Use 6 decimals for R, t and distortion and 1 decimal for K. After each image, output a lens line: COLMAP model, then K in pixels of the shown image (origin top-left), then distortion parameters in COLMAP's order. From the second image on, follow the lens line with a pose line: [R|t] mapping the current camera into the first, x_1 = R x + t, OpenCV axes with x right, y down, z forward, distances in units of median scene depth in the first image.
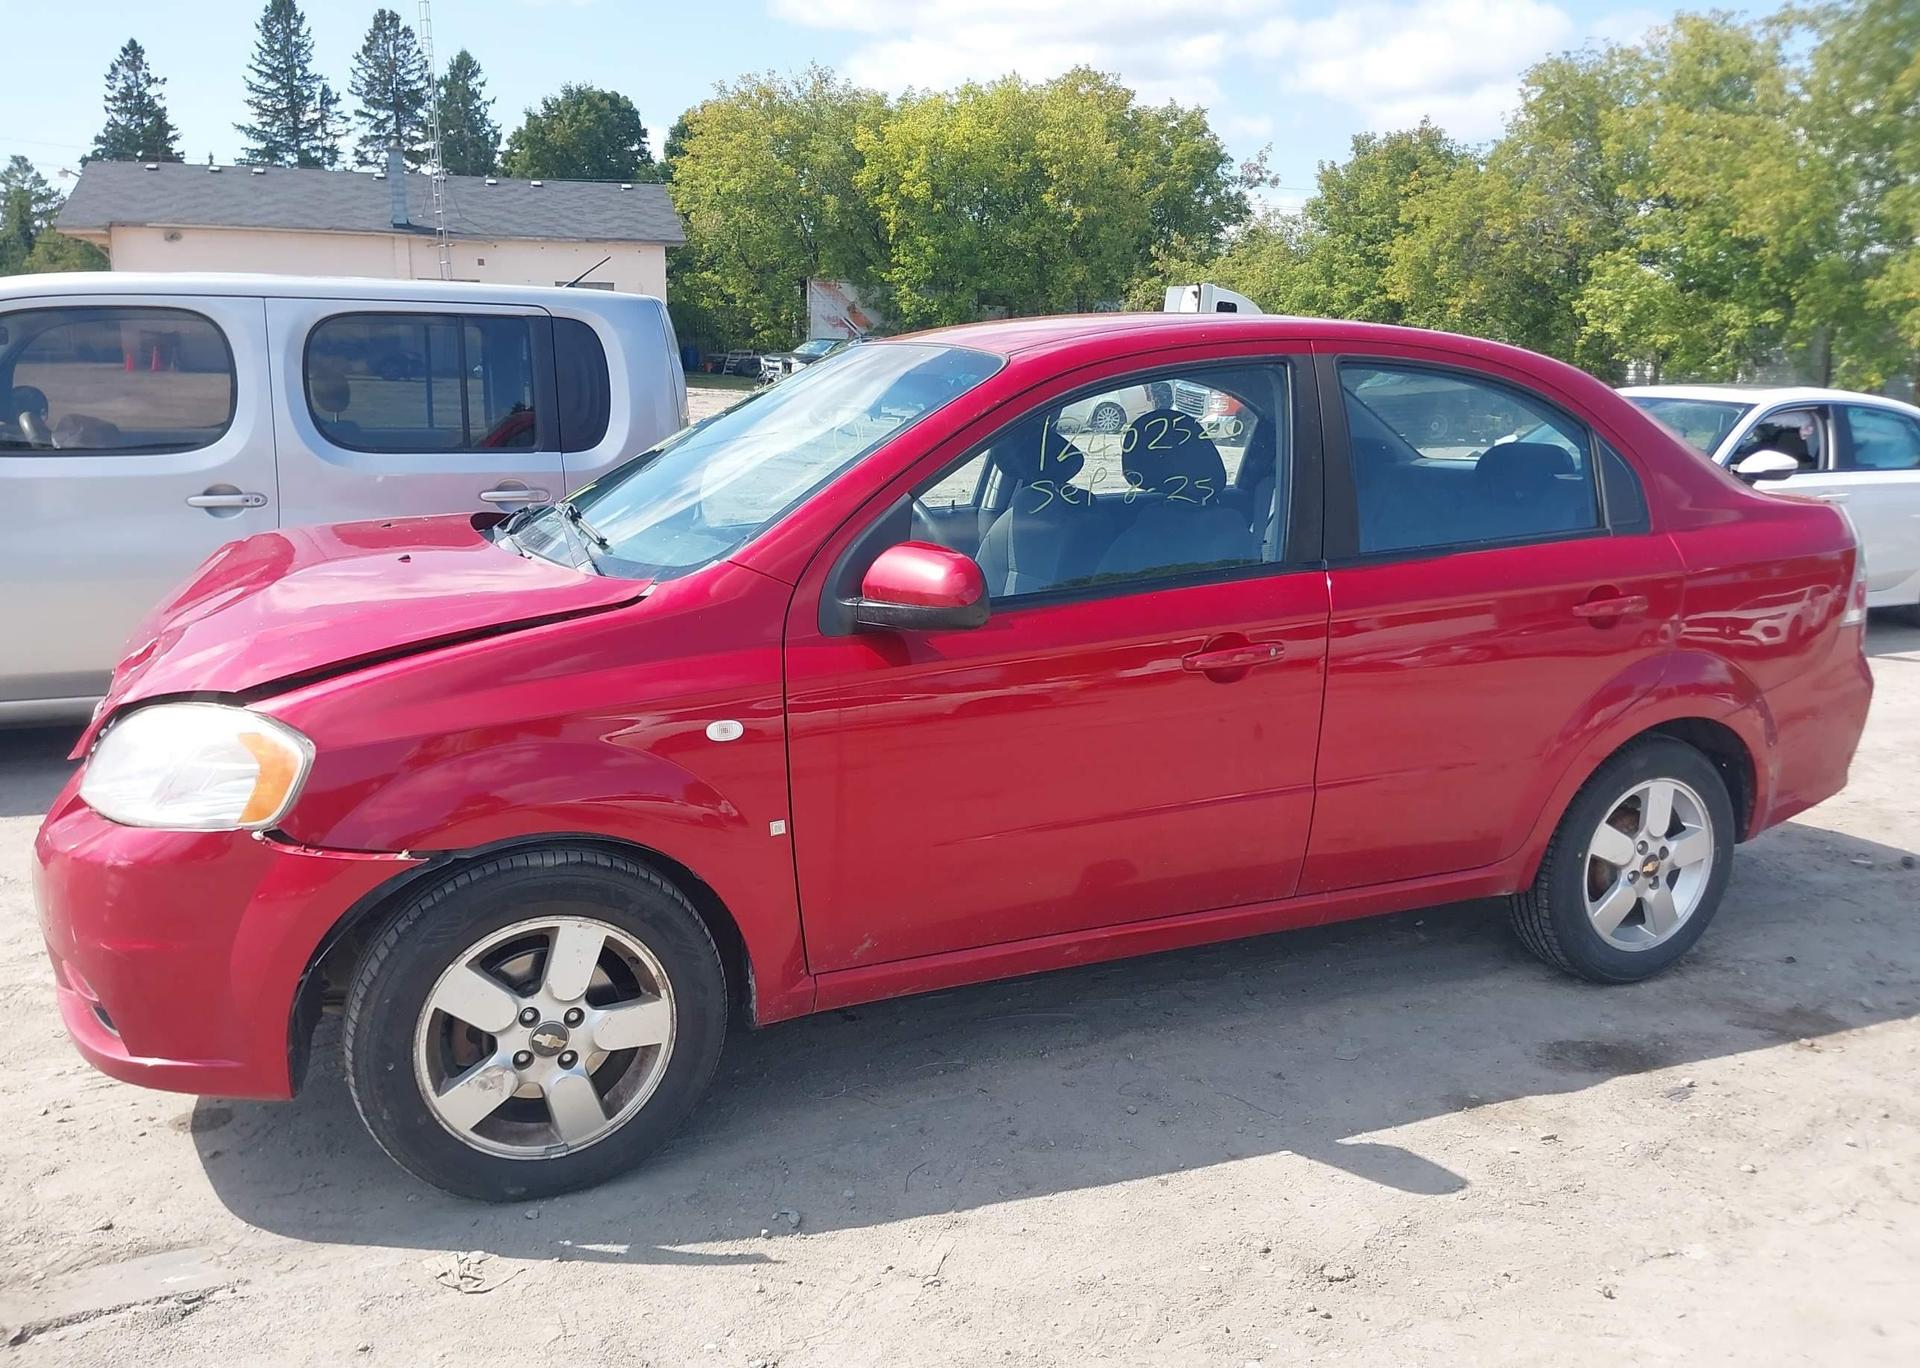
lens RADIAL K [[1516.0, 0, 981.7], [0, 1516.0, 730.8], [0, 0, 1]] dist [0.005529, -0.014883]
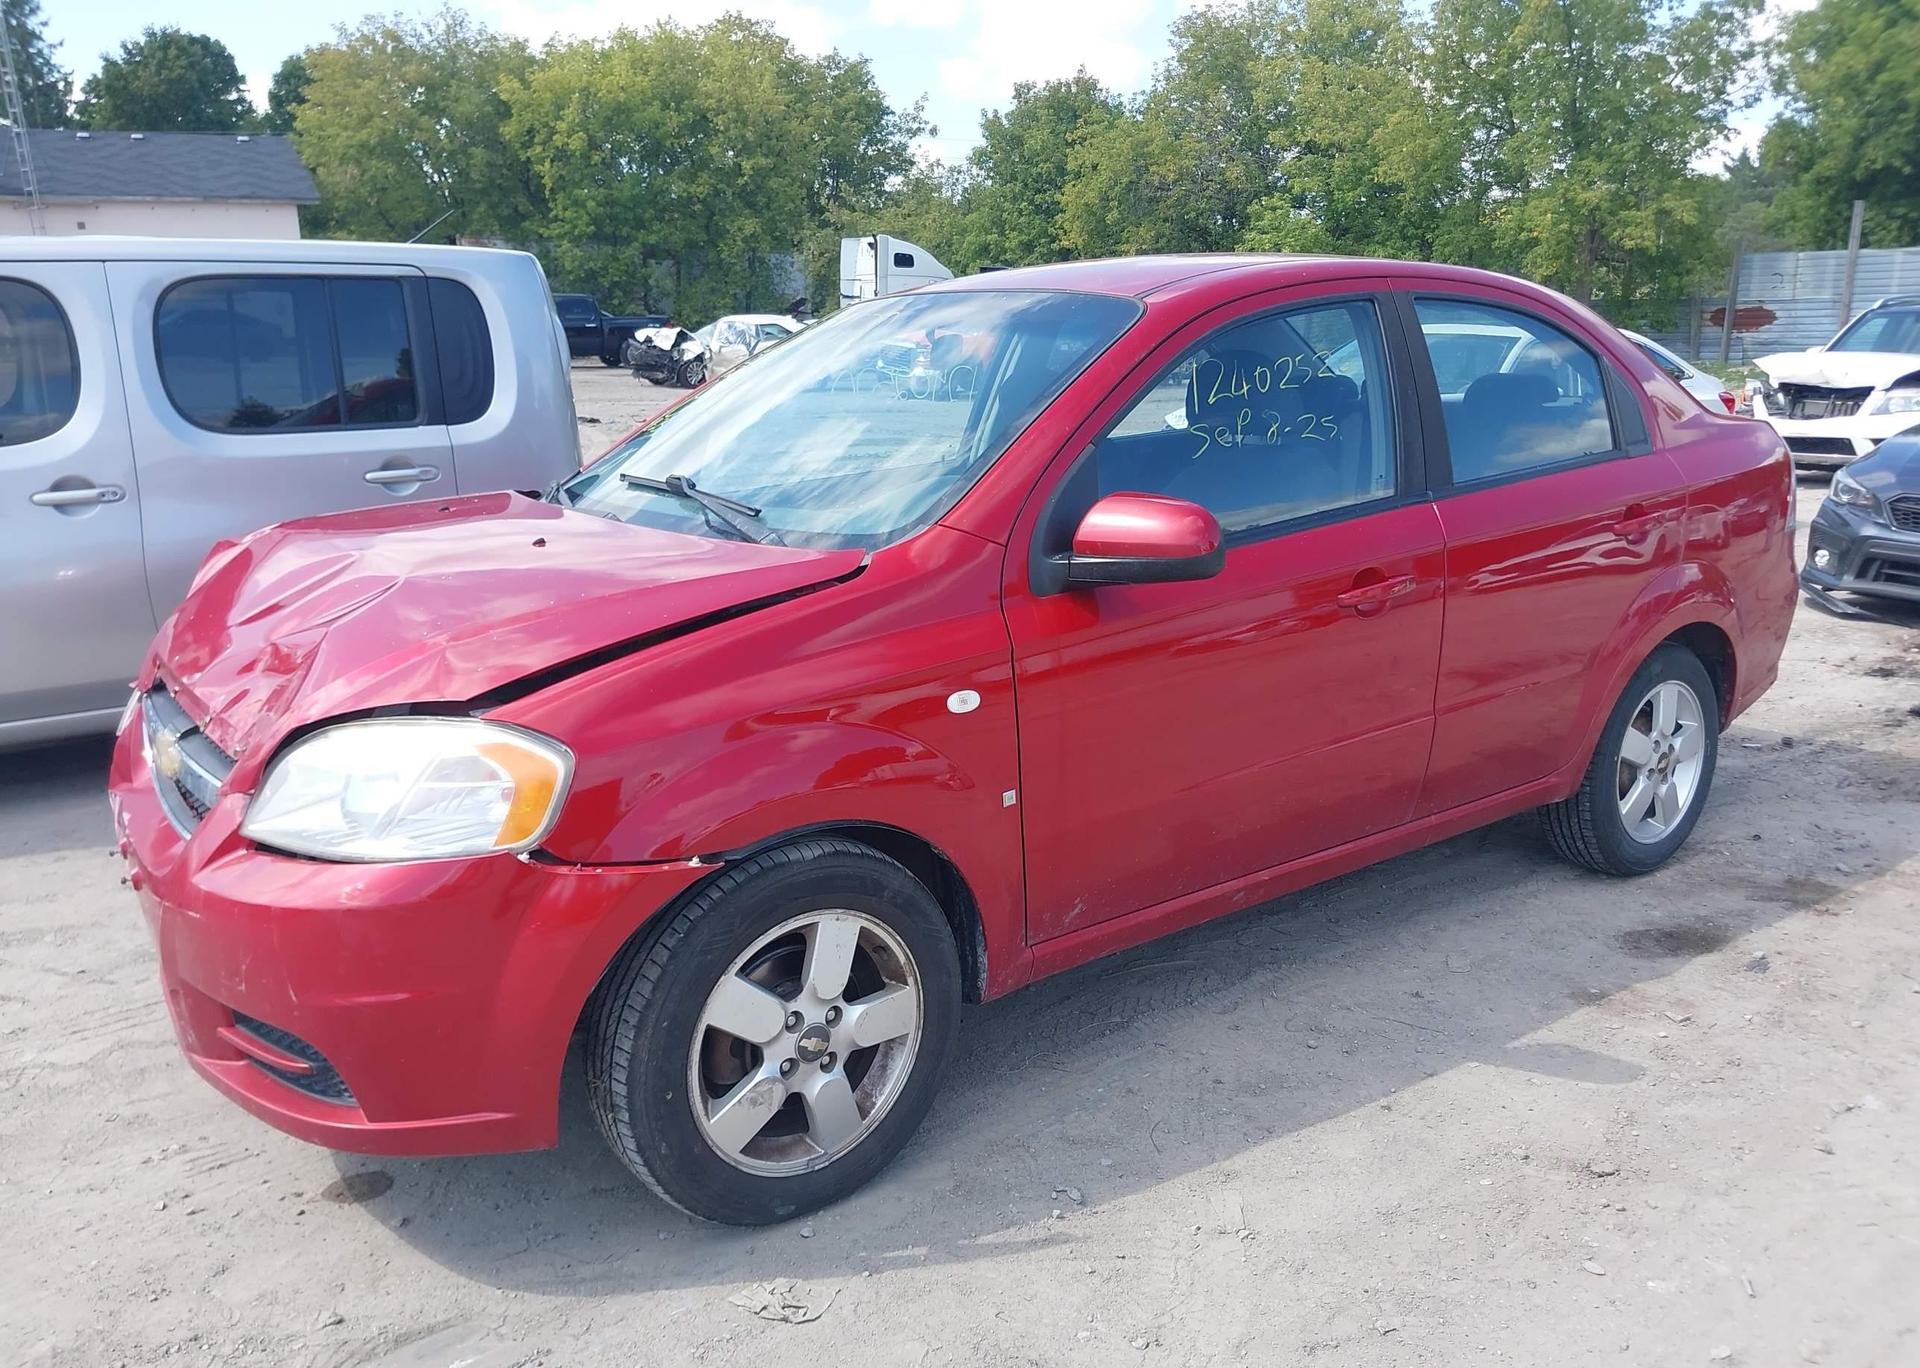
lens RADIAL K [[1516.0, 0, 984.4], [0, 1516.0, 734.8], [0, 0, 1]] dist [0.005529, -0.014883]
pose [[0.974556, -0.084751, 0.207506, -0.181964], [0.078391, 0.996171, 0.038699, -0.007367], [-0.209991, -0.021448, 0.977468, 0.034580]]
